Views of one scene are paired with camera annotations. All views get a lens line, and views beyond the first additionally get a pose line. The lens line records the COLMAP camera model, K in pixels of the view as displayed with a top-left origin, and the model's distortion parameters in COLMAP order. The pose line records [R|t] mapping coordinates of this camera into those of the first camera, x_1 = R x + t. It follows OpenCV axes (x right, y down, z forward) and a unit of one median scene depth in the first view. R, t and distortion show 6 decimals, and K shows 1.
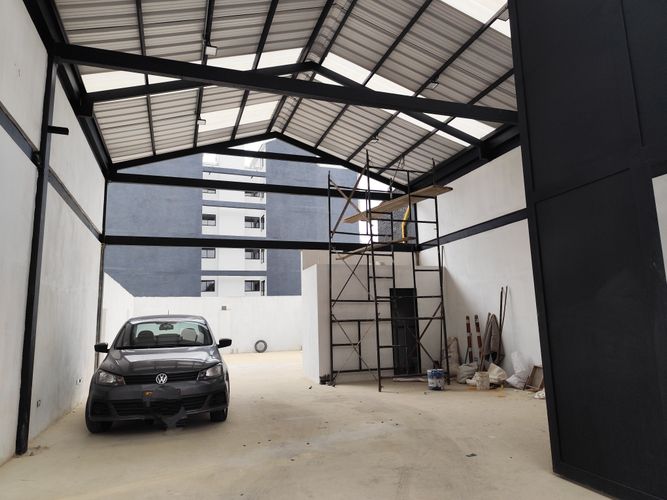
lens RADIAL K [[458.8, 0, 329.5], [0, 458.8, 254.0], [0, 0, 1]] dist [0.008632, -0.002529]
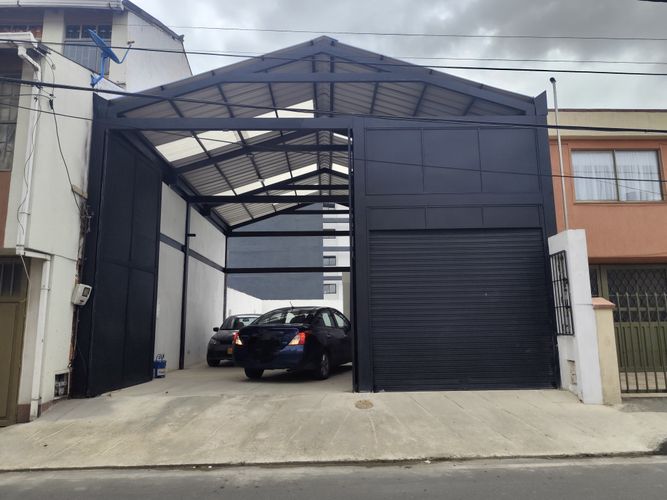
lens RADIAL K [[431.7, 0, 335.9], [0, 431.7, 251.1], [0, 0, 1]] dist [-0.001415, 0.000742]
pose [[0.958410, -0.035719, -0.283152, 0.491721], [0.033598, 0.999359, -0.012343, -0.090469], [0.283411, 0.002316, 0.958996, -0.602932]]
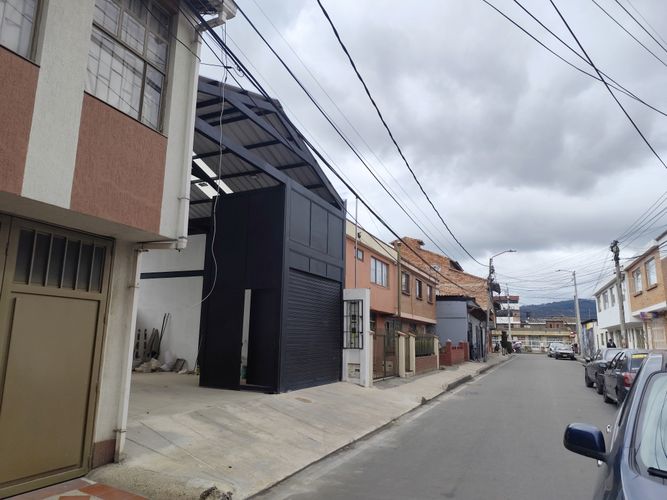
lens RADIAL K [[458.8, 0, 334.8], [0, 458.8, 250.5], [0, 0, 1]] dist [0.008632, -0.002529]
pose [[0.659777, 0.177377, 0.730228, -0.526679], [-0.146508, 0.983458, -0.106514, -0.072894], [-0.737041, -0.036709, 0.674850, -0.647608]]
